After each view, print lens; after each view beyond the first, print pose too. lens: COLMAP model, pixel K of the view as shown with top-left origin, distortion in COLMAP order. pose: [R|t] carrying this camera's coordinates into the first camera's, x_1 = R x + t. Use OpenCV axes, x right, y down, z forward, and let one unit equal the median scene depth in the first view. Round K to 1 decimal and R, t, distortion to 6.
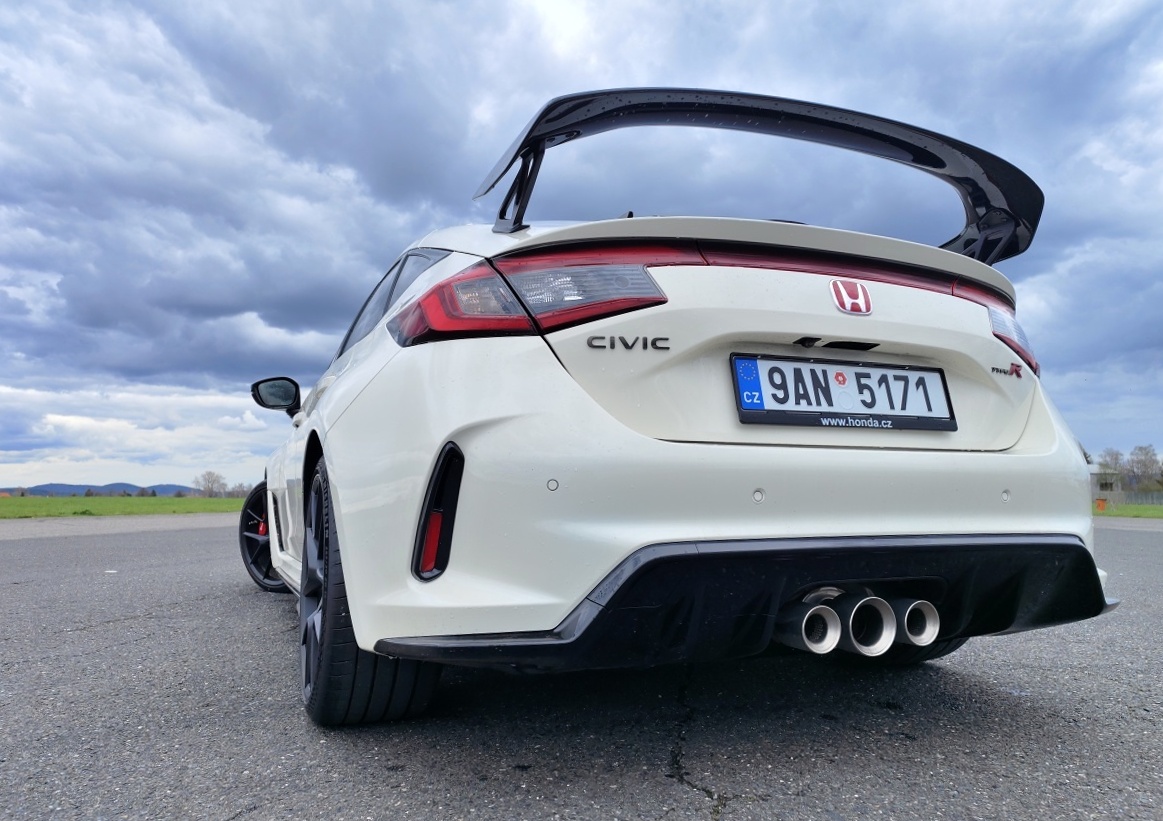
lens RADIAL K [[821.9, 0, 581.5], [0, 821.9, 410.5], [0, 0, 1]] dist [-0.000919, -0.000610]
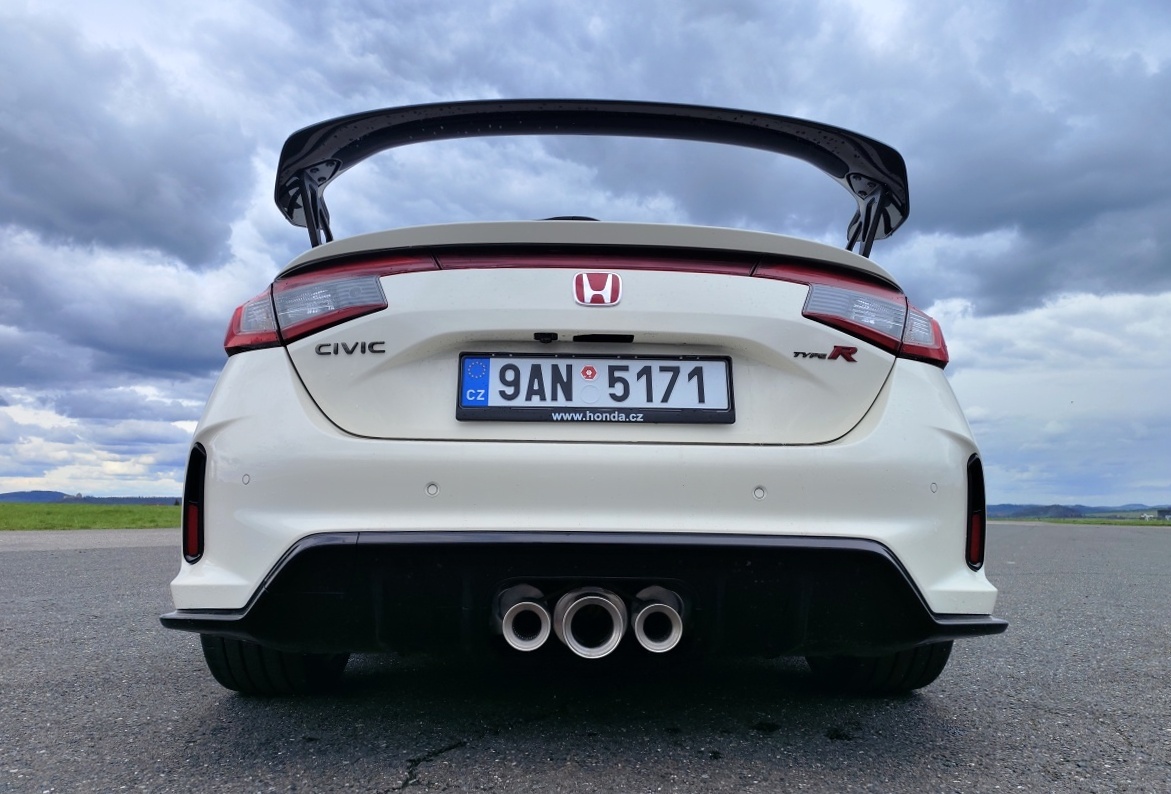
lens RADIAL K [[798.0, 0, 586.9], [0, 798.0, 417.6], [0, 0, 1]] dist [0.063009, -0.000988]
pose [[0.937068, -0.027981, -0.348024, 0.657236], [0.024457, 0.999595, -0.014516, 0.029289], [0.348289, 0.005091, 0.937373, 0.108500]]
